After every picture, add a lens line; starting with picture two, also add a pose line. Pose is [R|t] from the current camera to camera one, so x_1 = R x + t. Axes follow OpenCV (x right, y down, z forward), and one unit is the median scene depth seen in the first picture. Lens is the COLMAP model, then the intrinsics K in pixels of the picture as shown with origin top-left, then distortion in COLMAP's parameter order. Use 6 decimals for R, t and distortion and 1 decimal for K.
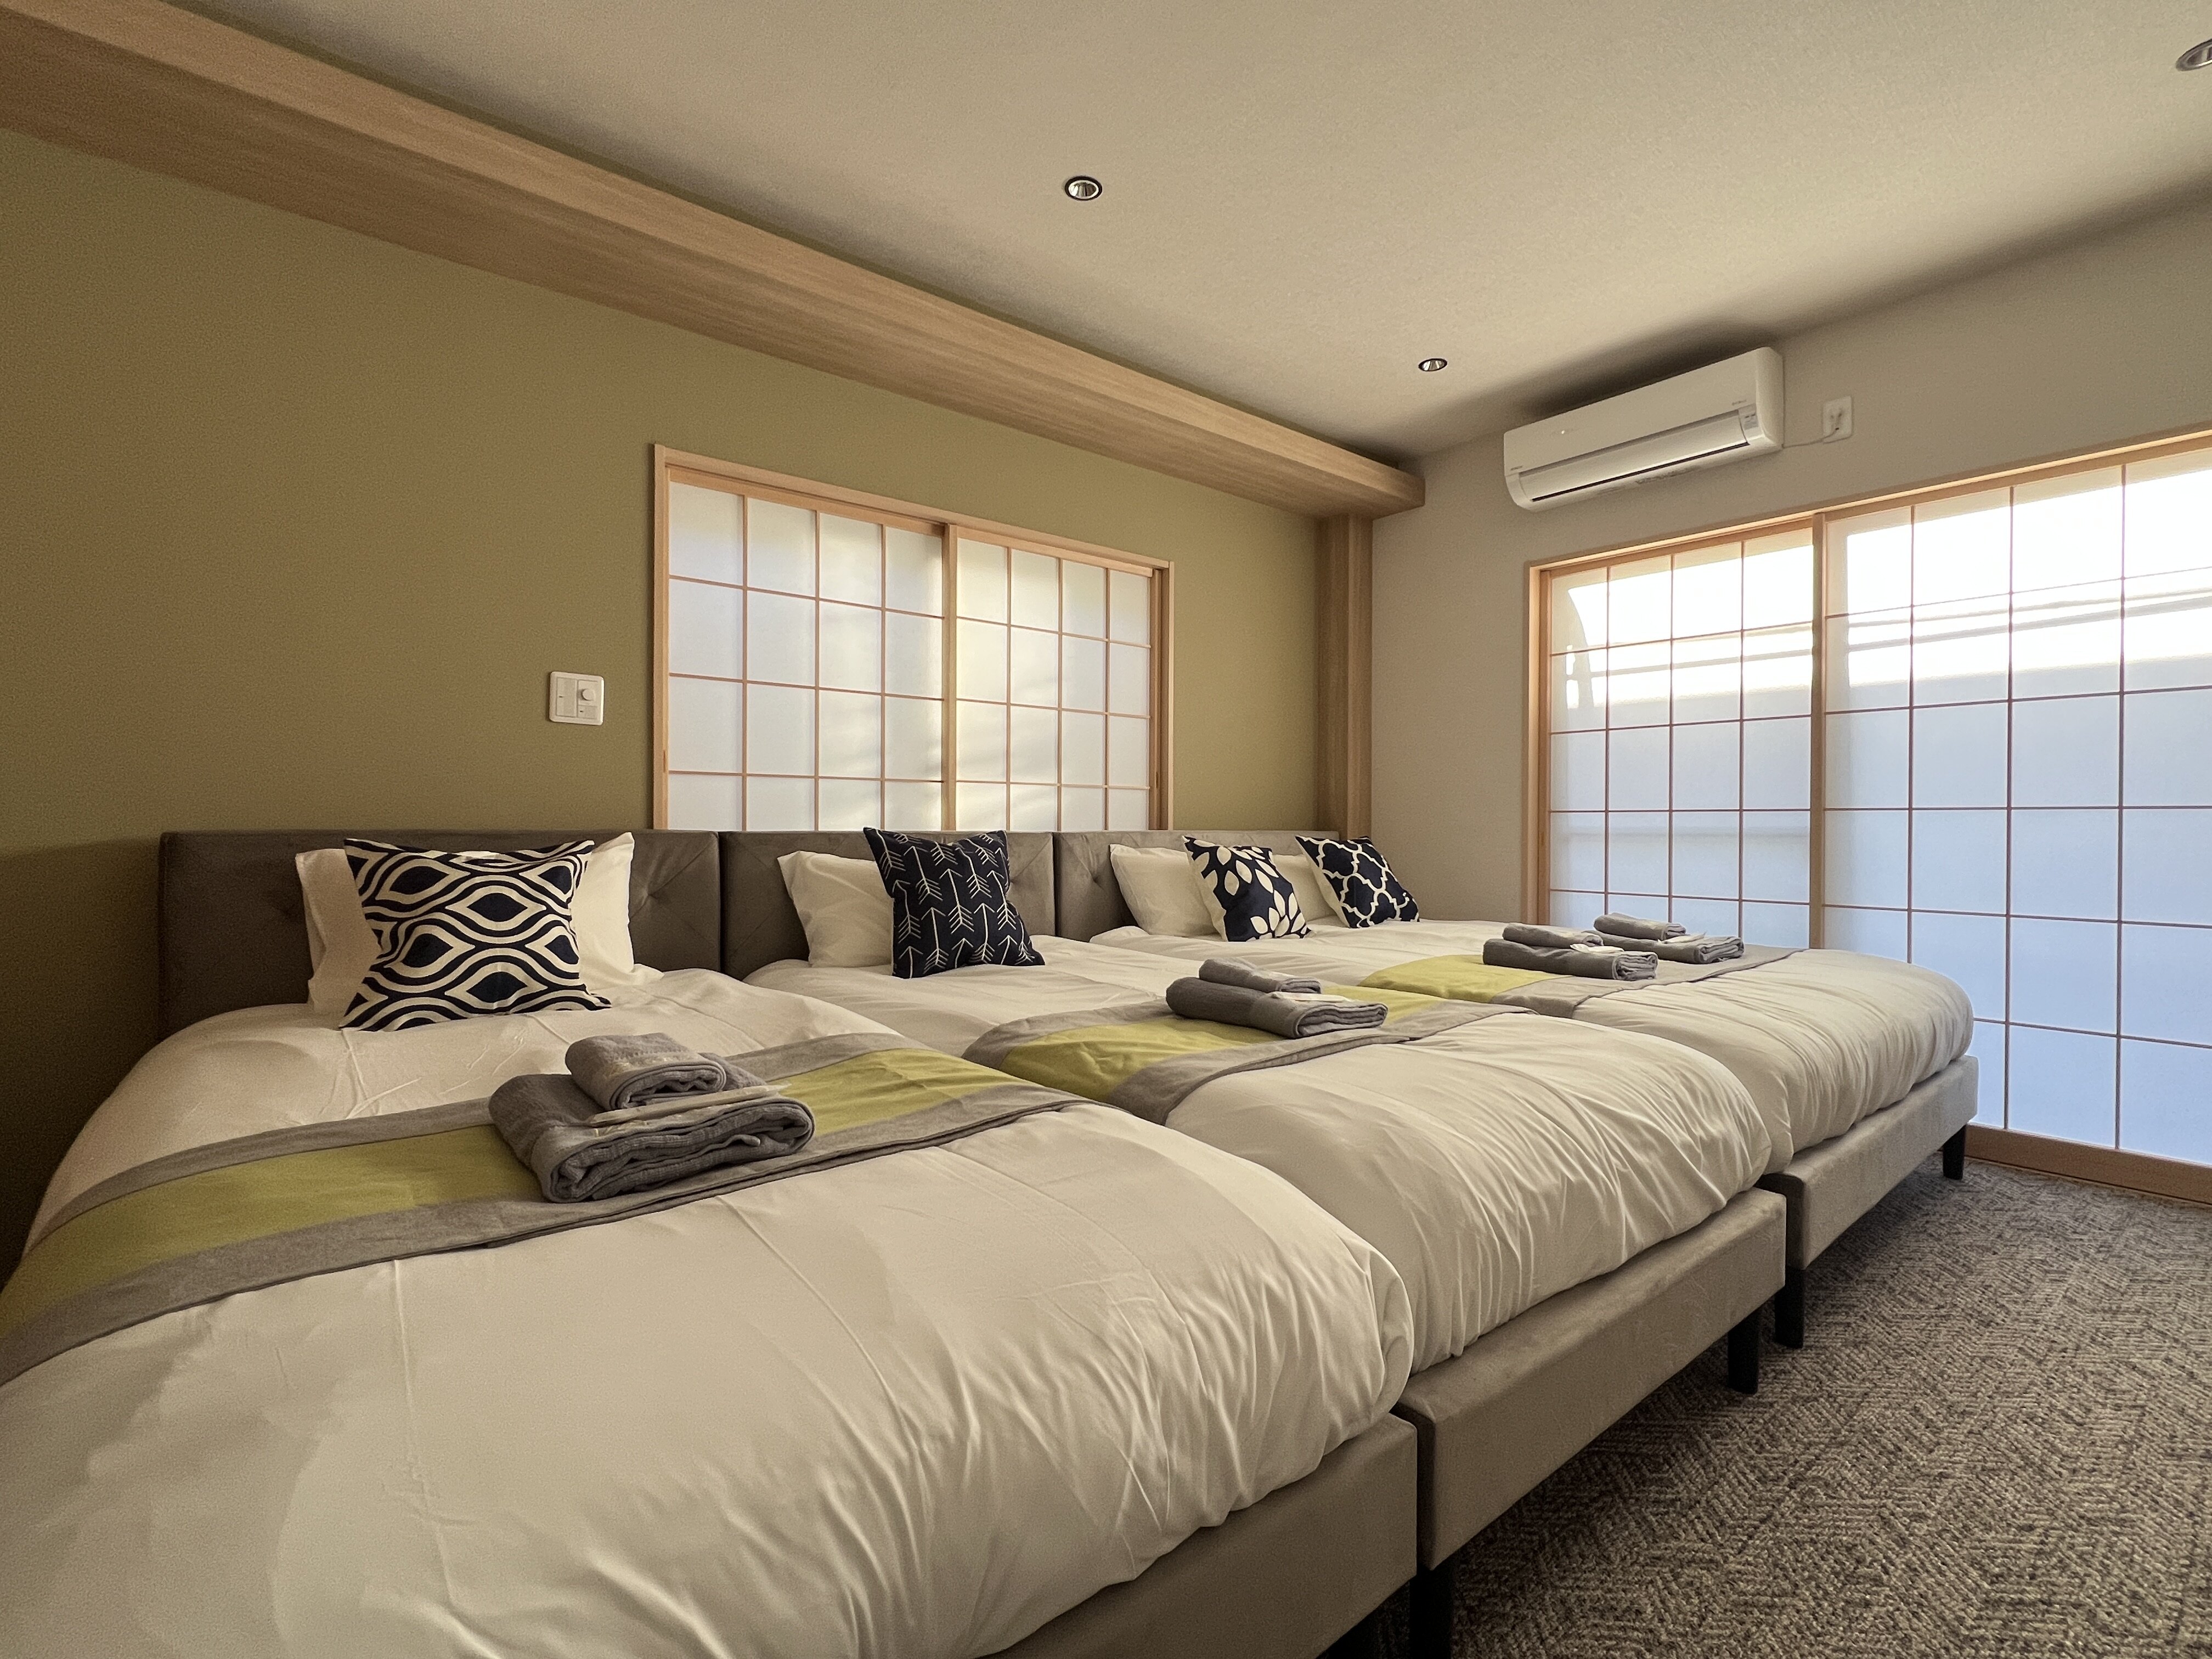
lens RADIAL K [[984.1, 0, 1106.0], [0, 984.1, 829.5], [0, 0, 1]] dist [-0.000924, -0.000117]
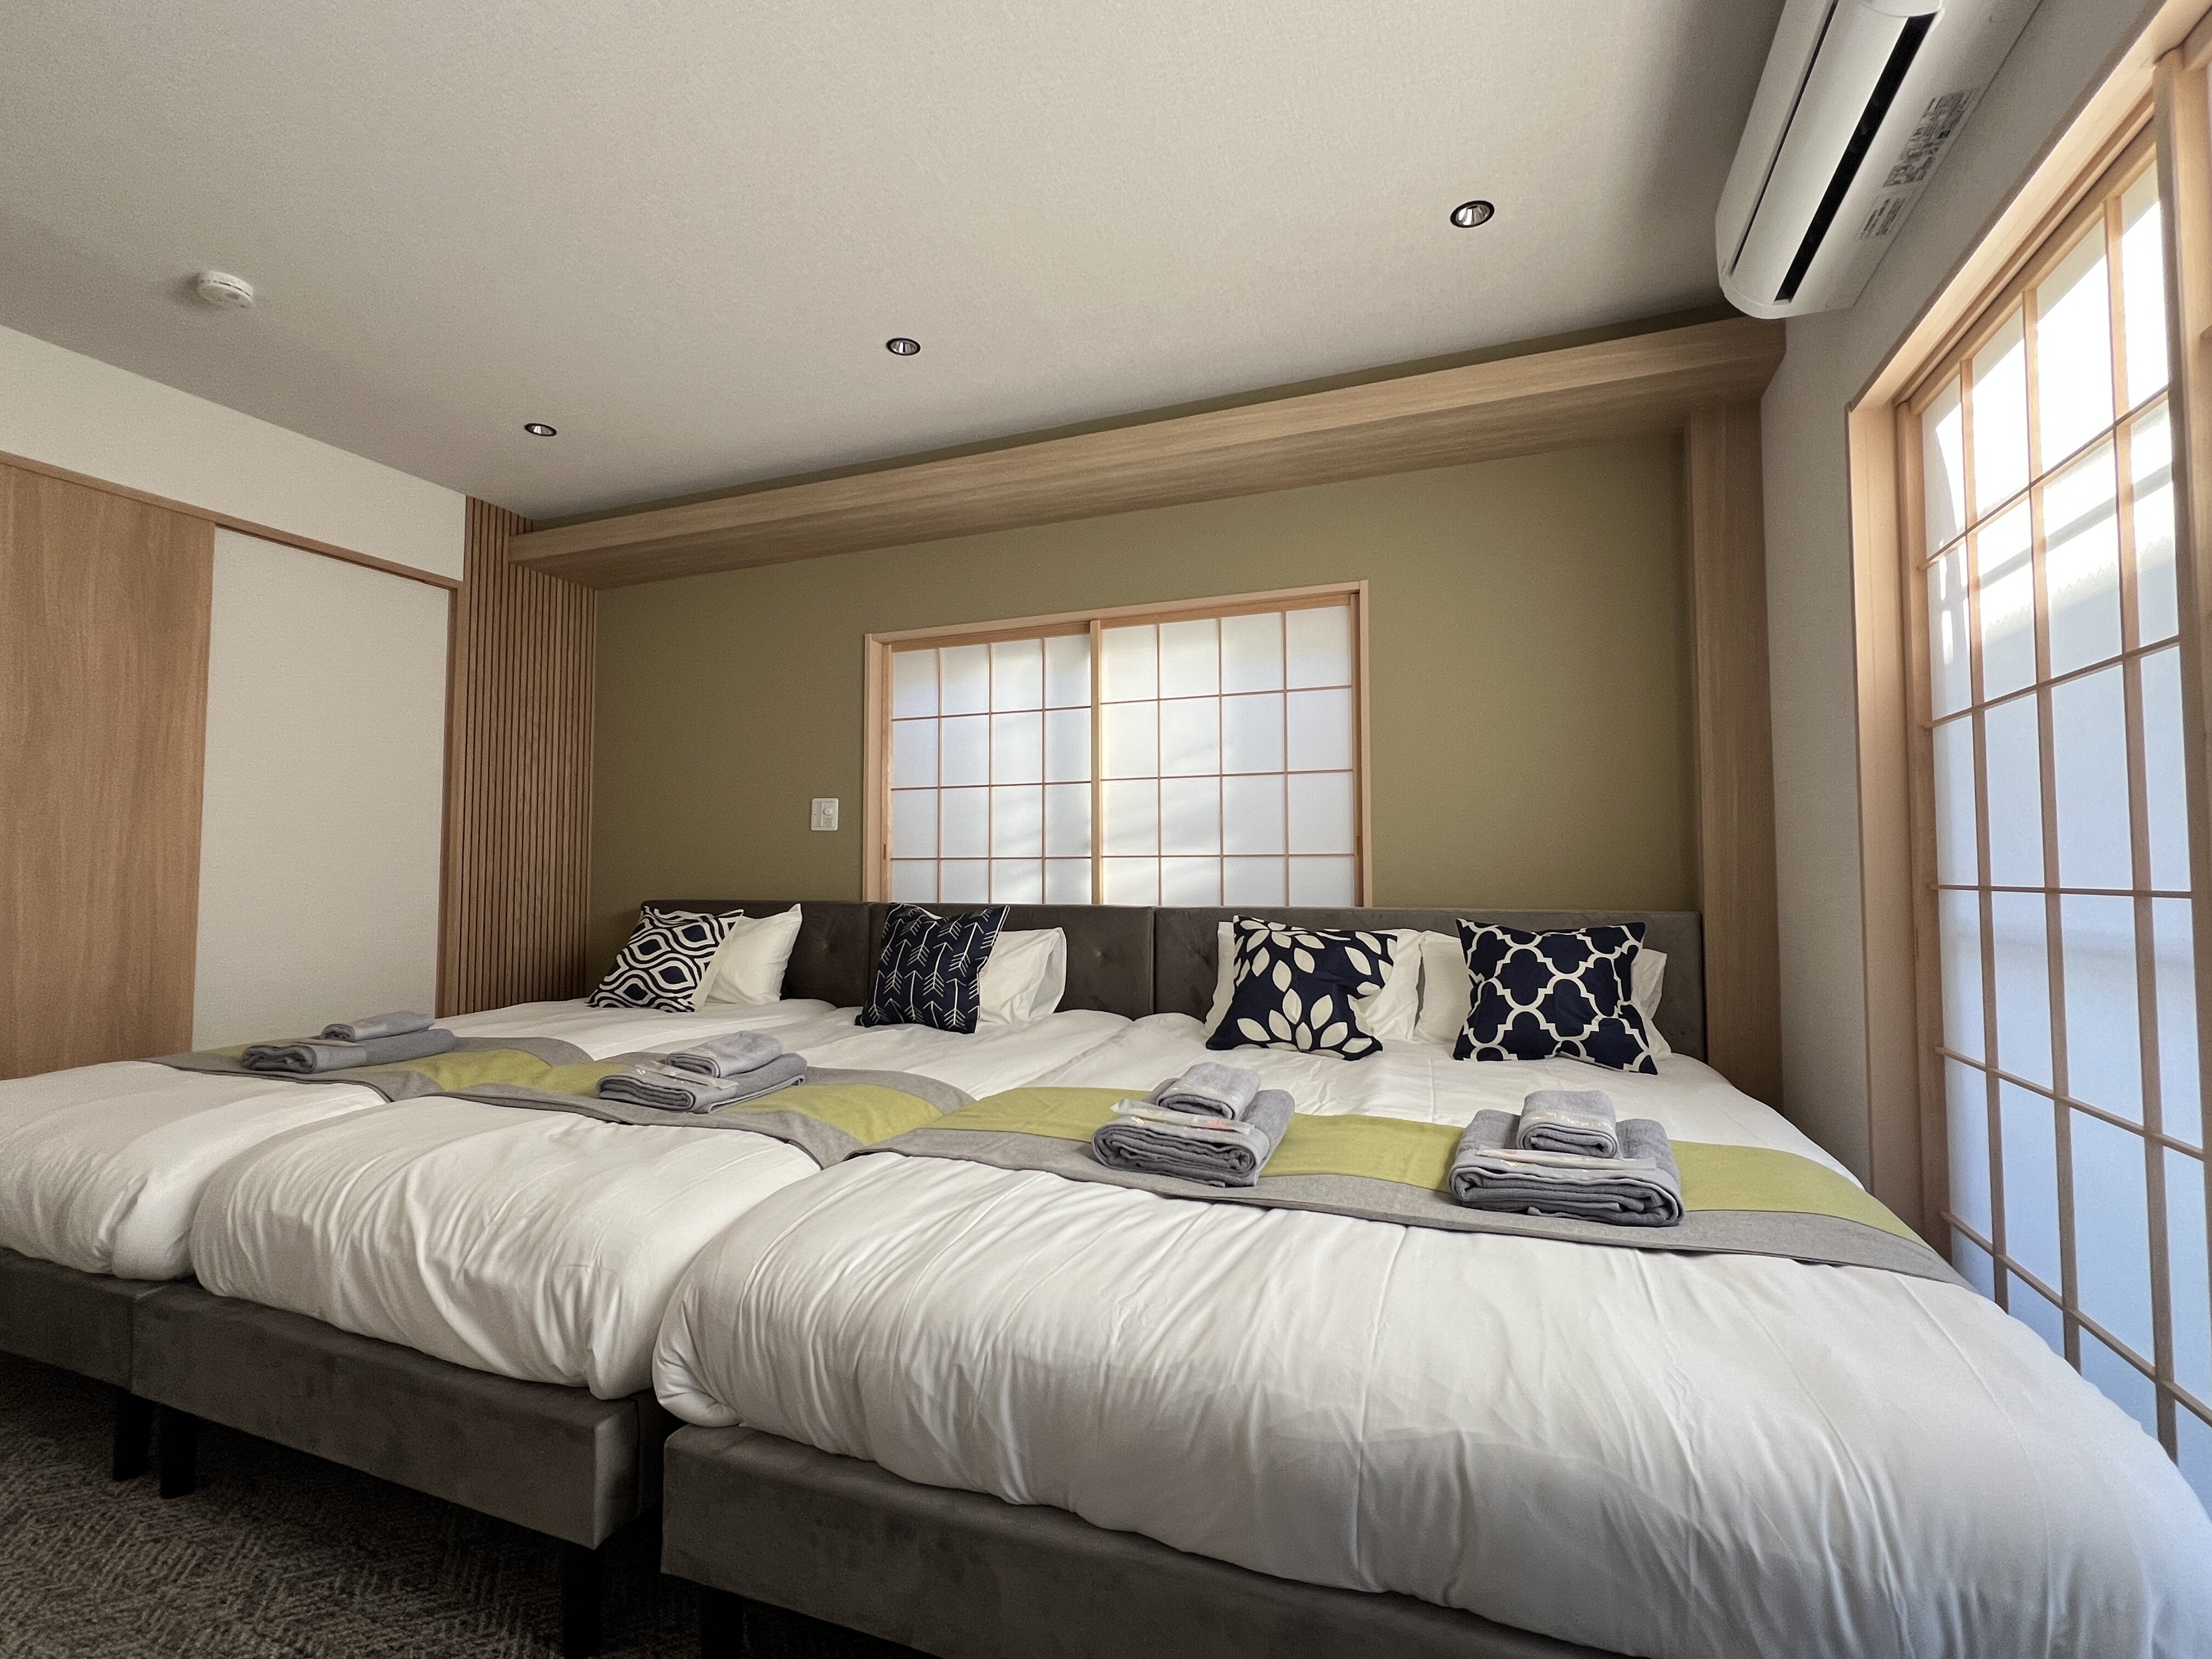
lens RADIAL K [[984.1, 0, 1106.0], [0, 984.1, 829.5], [0, 0, 1]] dist [-0.000924, -0.000117]
pose [[0.504192, -0.041653, -0.862587, 0.776594], [0.000518, 0.998851, -0.047929, -0.027697], [0.863592, 0.023719, 0.503634, 0.471415]]
